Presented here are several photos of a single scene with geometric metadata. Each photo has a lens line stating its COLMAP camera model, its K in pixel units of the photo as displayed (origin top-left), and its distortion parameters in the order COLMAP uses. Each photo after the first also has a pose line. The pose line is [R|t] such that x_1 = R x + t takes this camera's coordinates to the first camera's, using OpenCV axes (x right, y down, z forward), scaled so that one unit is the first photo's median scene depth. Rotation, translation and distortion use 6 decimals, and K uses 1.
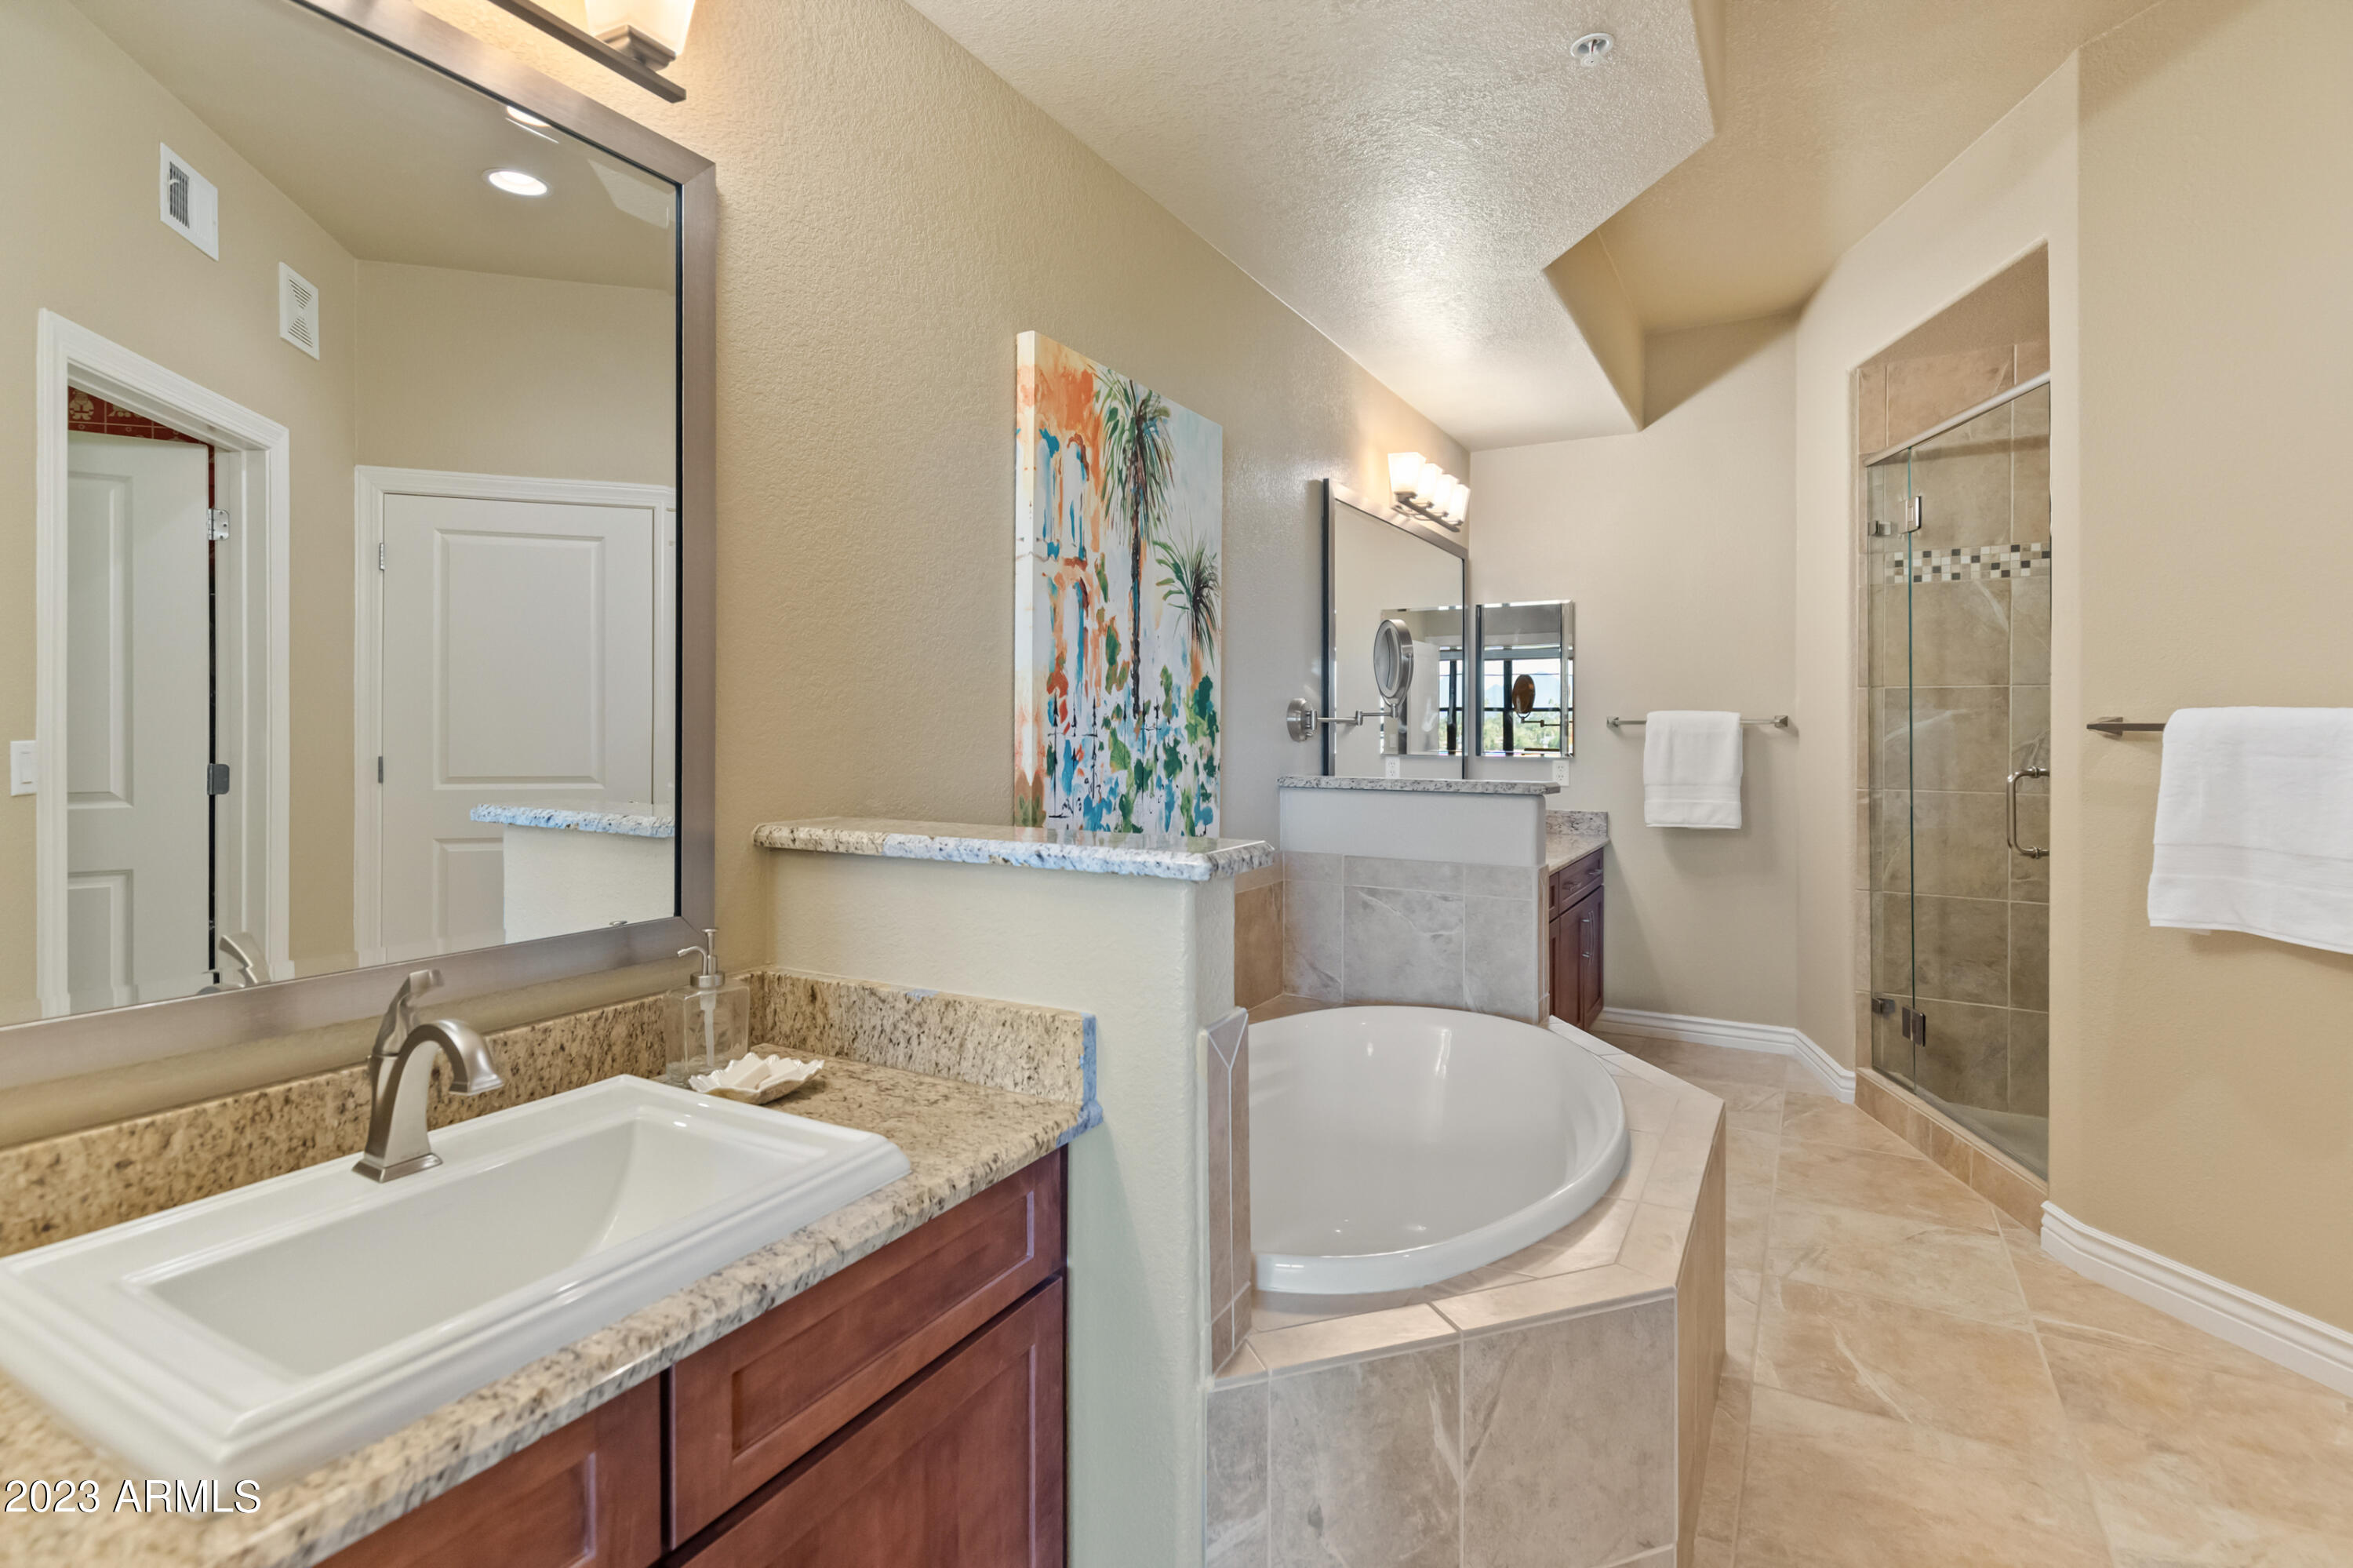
lens RADIAL K [[1131.5, 0, 1215.7], [0, 1131.5, 732.7], [0, 0, 1]] dist [0.013538, -0.002670]
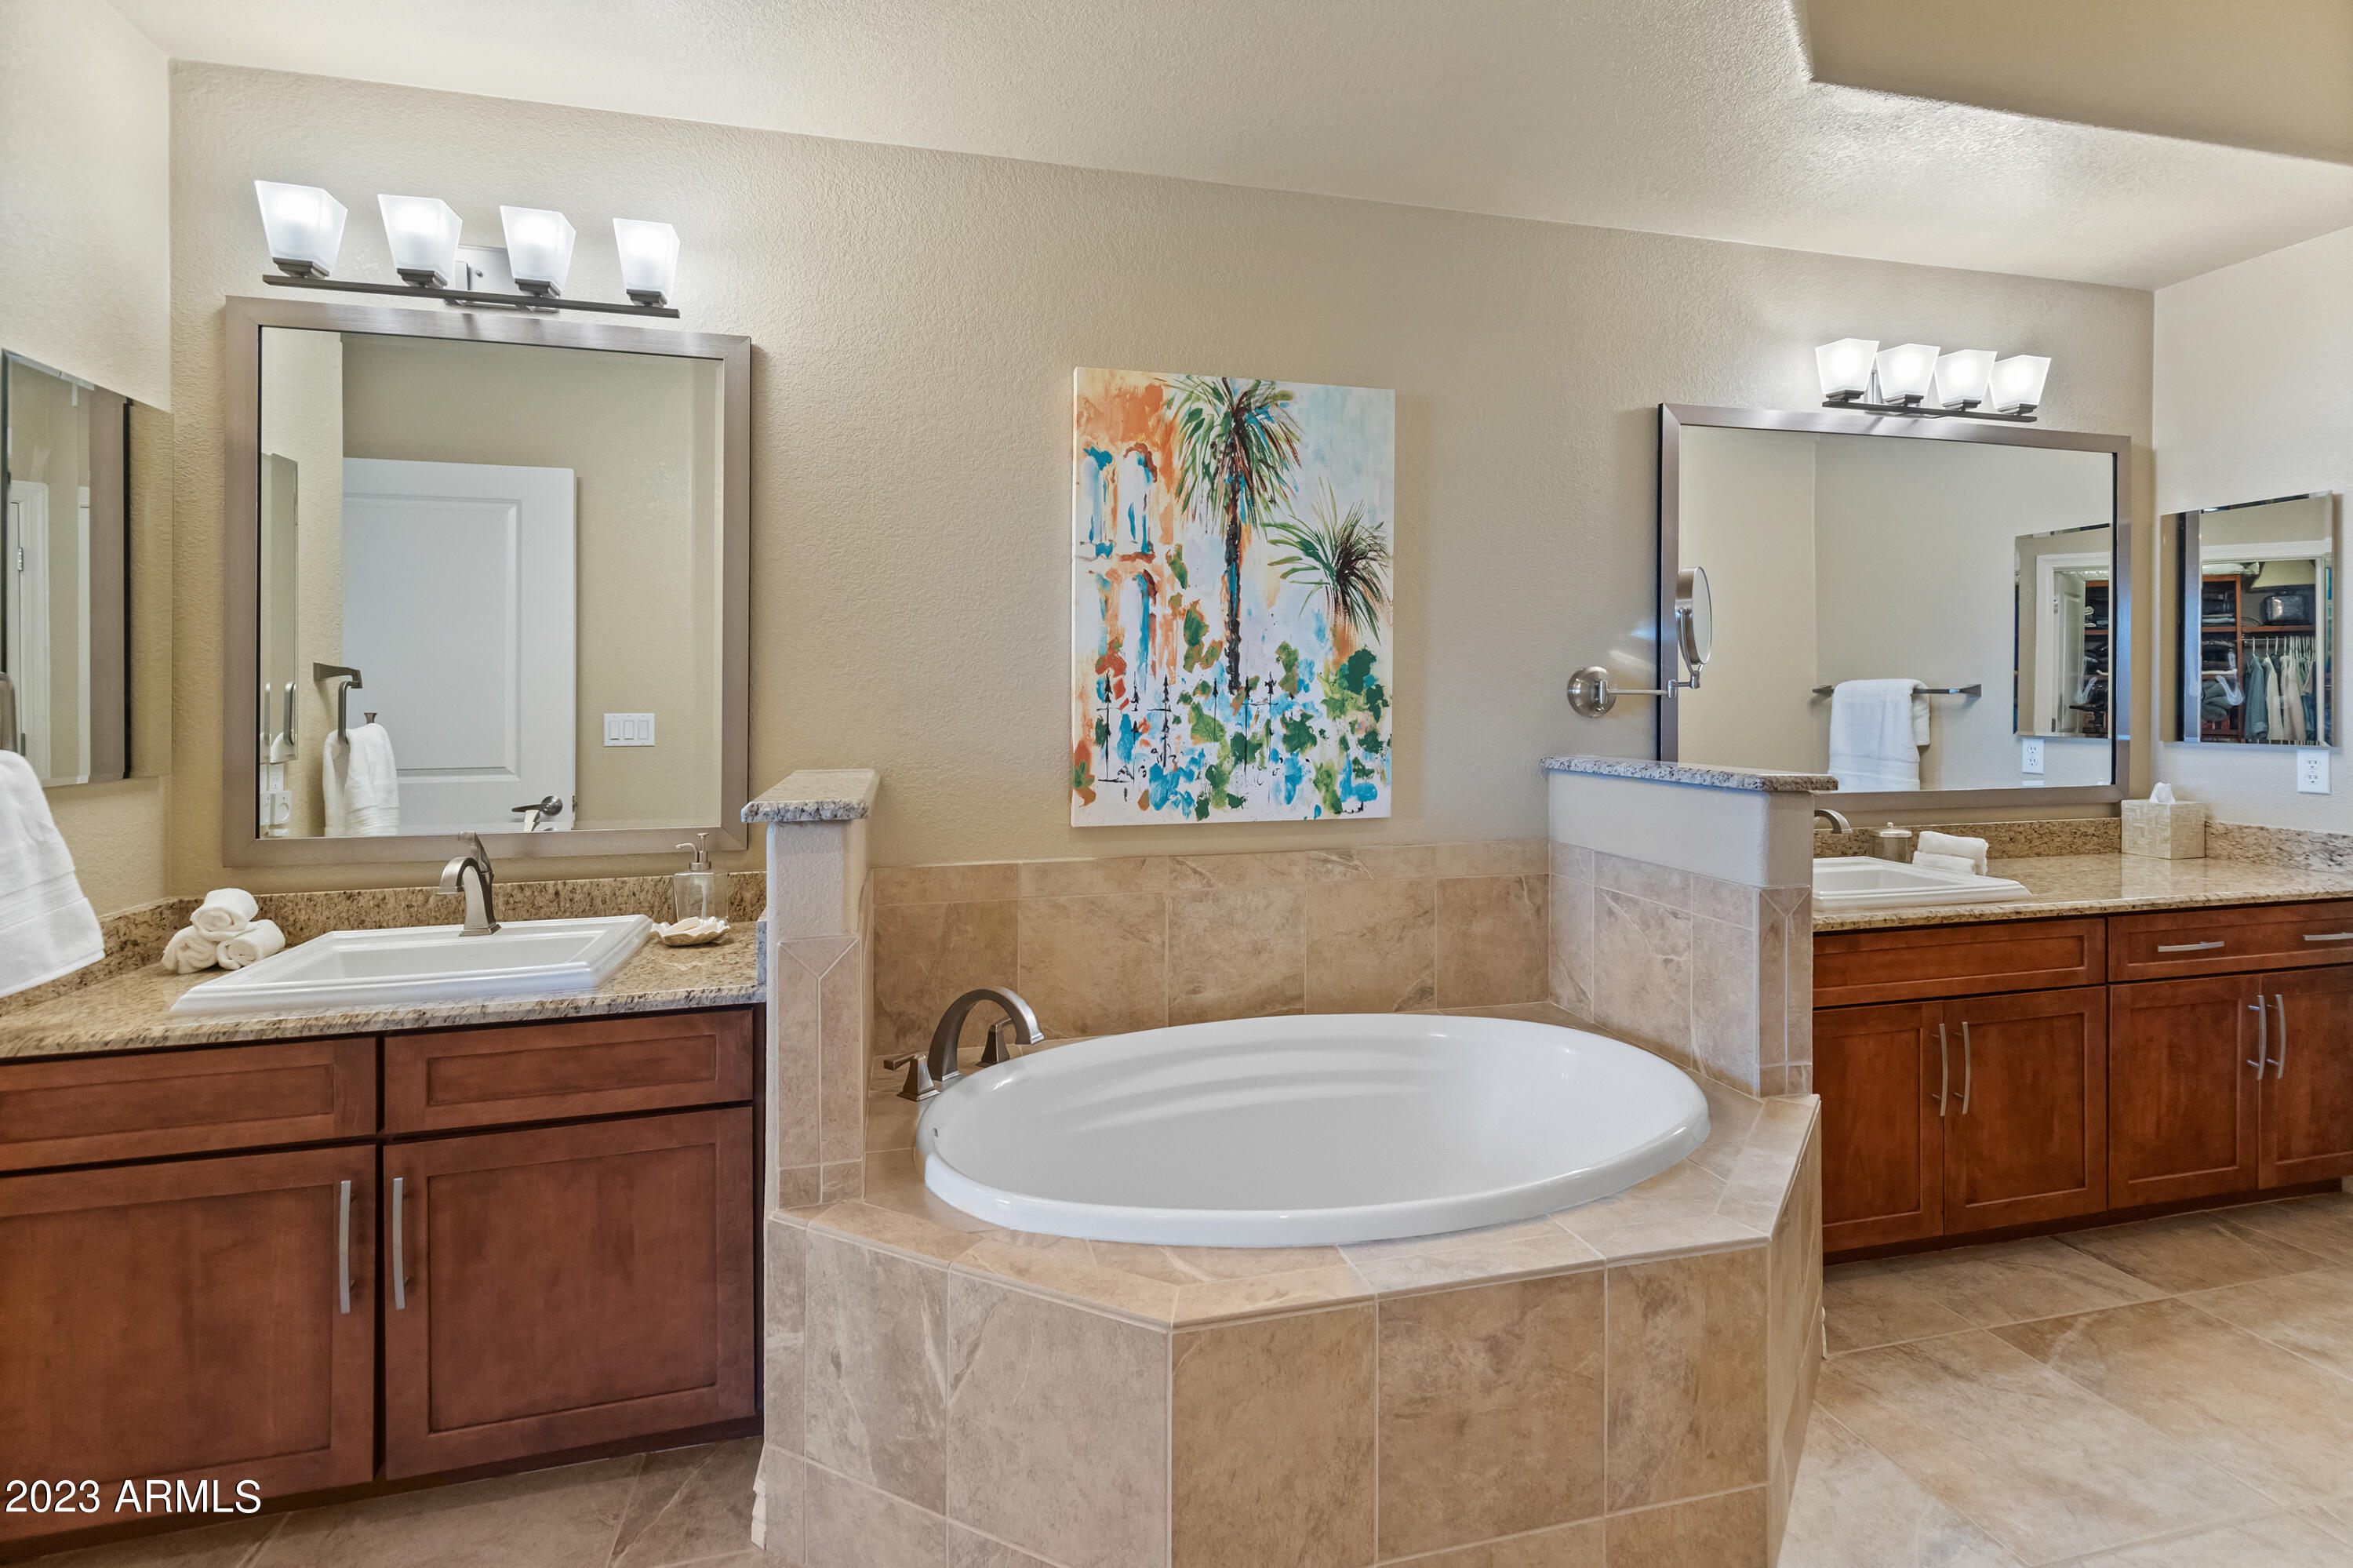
lens RADIAL K [[1131.5, 0, 1192.0], [0, 1131.5, 696.8], [0, 0, 1]] dist [0.013538, -0.002670]
pose [[0.682162, -0.005615, -0.731180, 0.693865], [0.000992, 0.999977, -0.006754, -0.003076], [0.731201, 0.003882, 0.682151, 0.253798]]
